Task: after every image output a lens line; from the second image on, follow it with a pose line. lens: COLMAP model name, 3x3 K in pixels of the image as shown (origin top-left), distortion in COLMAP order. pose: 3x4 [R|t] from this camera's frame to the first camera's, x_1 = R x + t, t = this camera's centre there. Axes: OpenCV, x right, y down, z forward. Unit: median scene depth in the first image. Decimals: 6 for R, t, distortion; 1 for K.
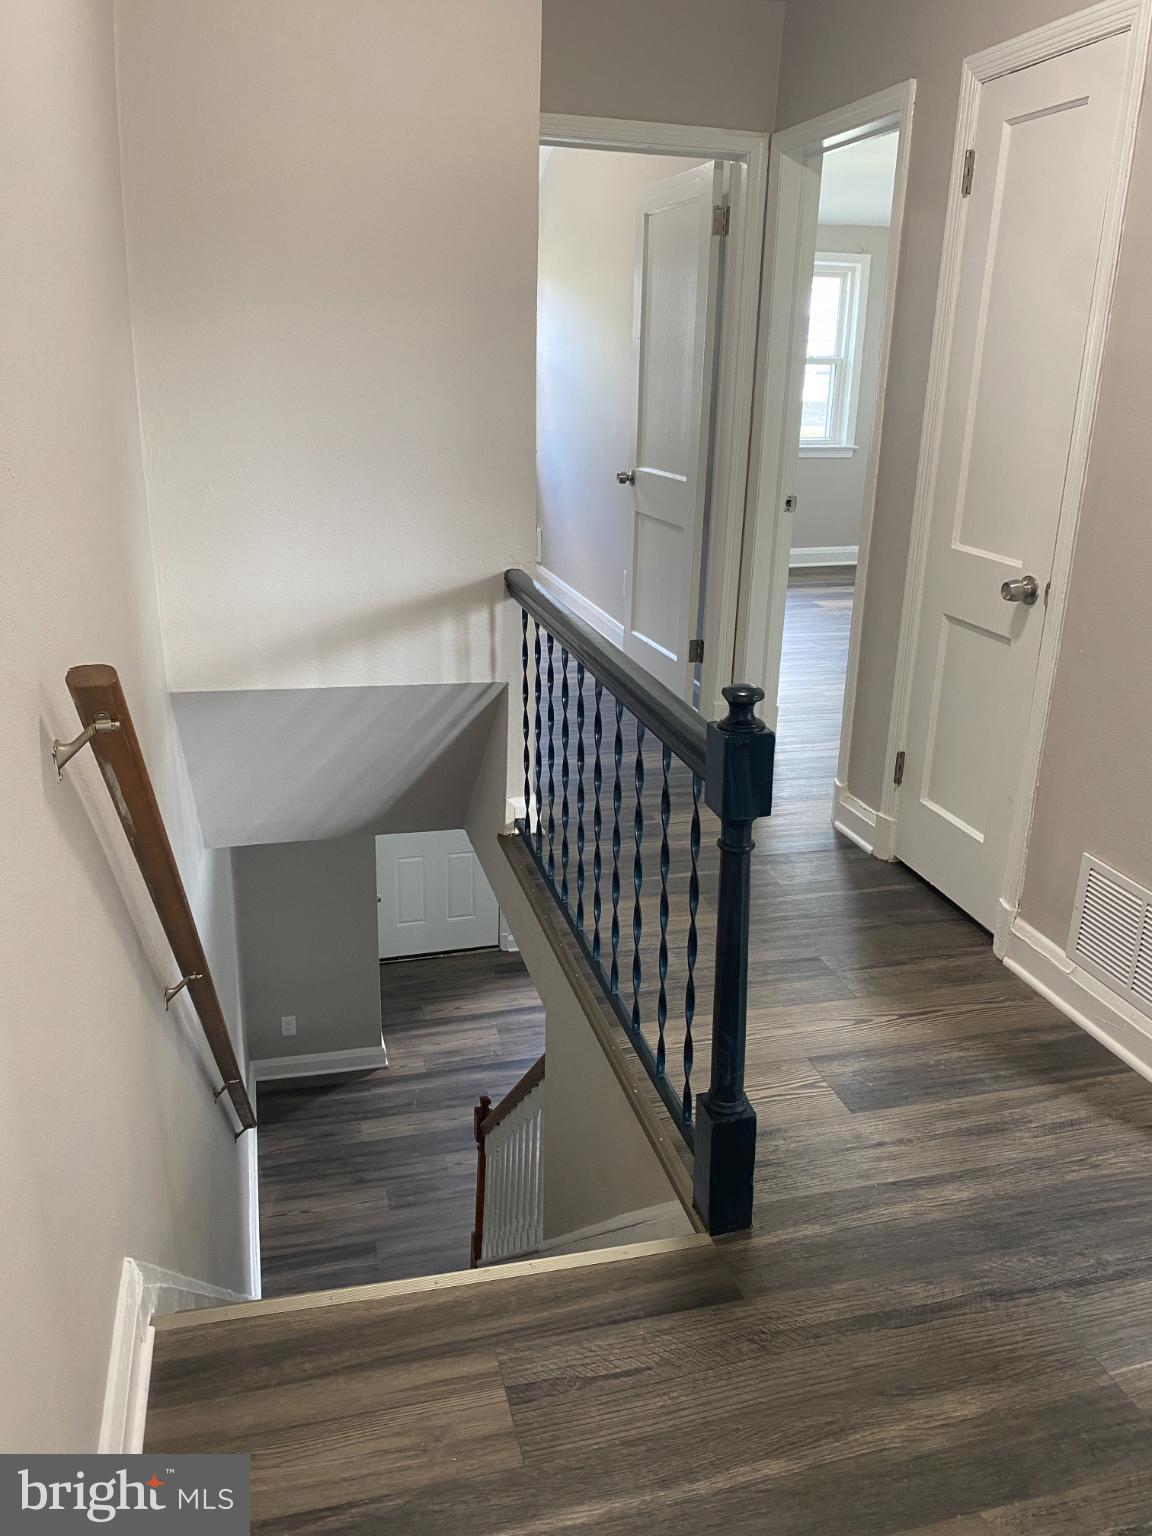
lens RADIAL K [[1187.8, 0, 576.0], [0, 1187.8, 768.0], [0, 0, 1]] dist [0.009493, -0.005918]
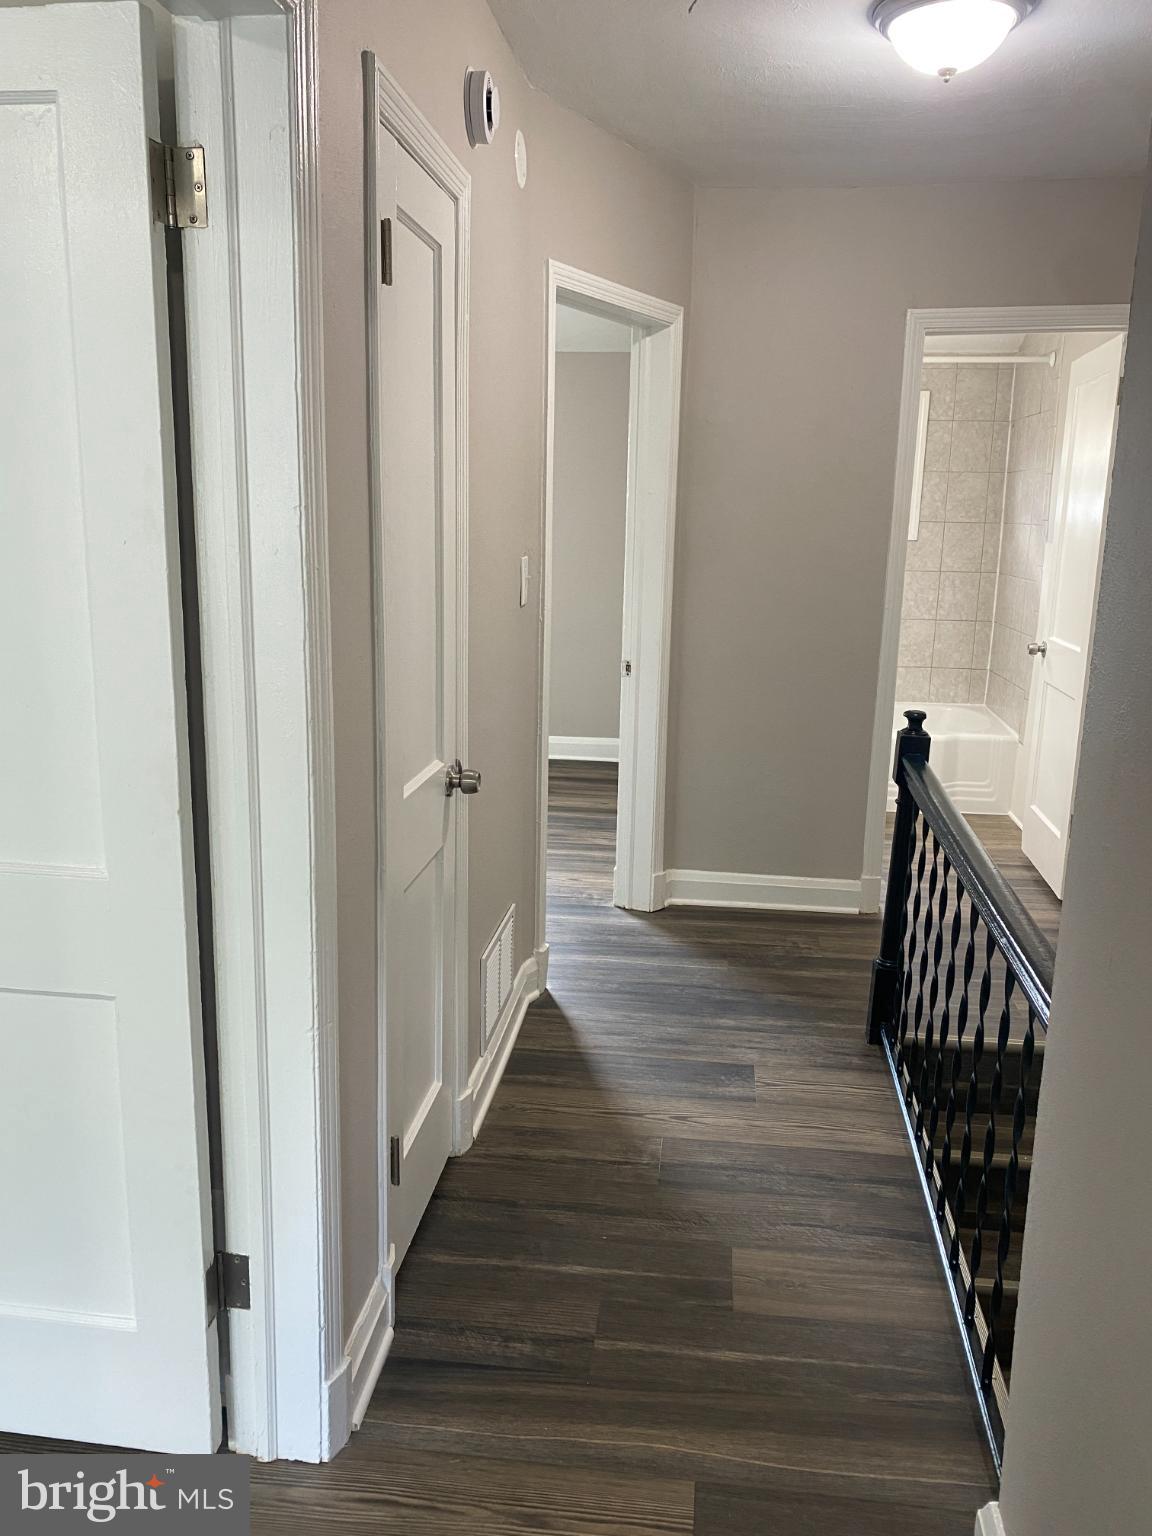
lens RADIAL K [[1187.8, 0, 576.0], [0, 1187.8, 768.0], [0, 0, 1]] dist [0.009493, -0.005918]
pose [[-0.926594, -0.118470, 0.356916, -0.024723], [0.085899, 0.857318, 0.507571, -0.677439], [-0.366122, 0.500970, -0.784209, 1.876614]]
